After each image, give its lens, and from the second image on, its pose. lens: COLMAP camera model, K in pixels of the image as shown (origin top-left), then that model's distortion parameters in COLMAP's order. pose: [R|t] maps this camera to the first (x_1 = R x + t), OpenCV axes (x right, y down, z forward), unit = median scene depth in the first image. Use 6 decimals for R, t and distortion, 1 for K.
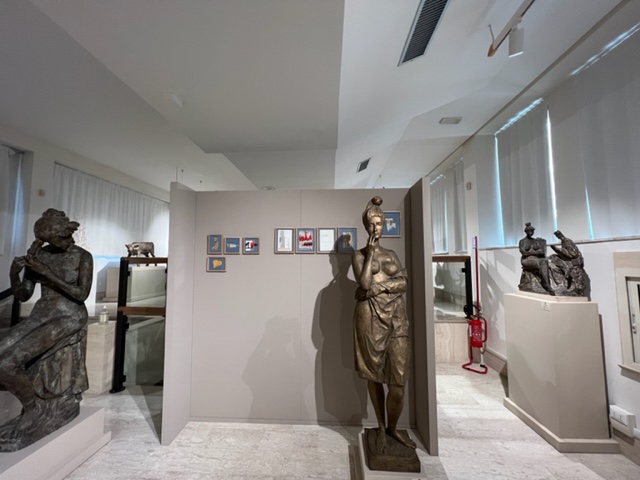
lens RADIAL K [[257.6, 0, 320.0], [0, 257.6, 240.0], [0, 0, 1]] dist [-0.000990, -0.000057]
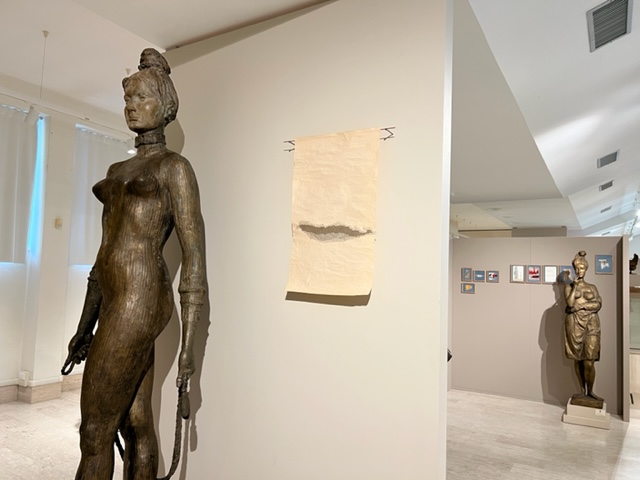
lens RADIAL K [[485.1, 0, 319.7], [0, 485.1, 244.2], [0, 0, 1]] dist [0.019682, -0.004331]
pose [[0.884343, 0.002271, -0.466832, 0.157709], [0.001664, 0.999966, 0.008017, -0.193657], [0.466834, -0.007866, 0.884310, -1.992176]]
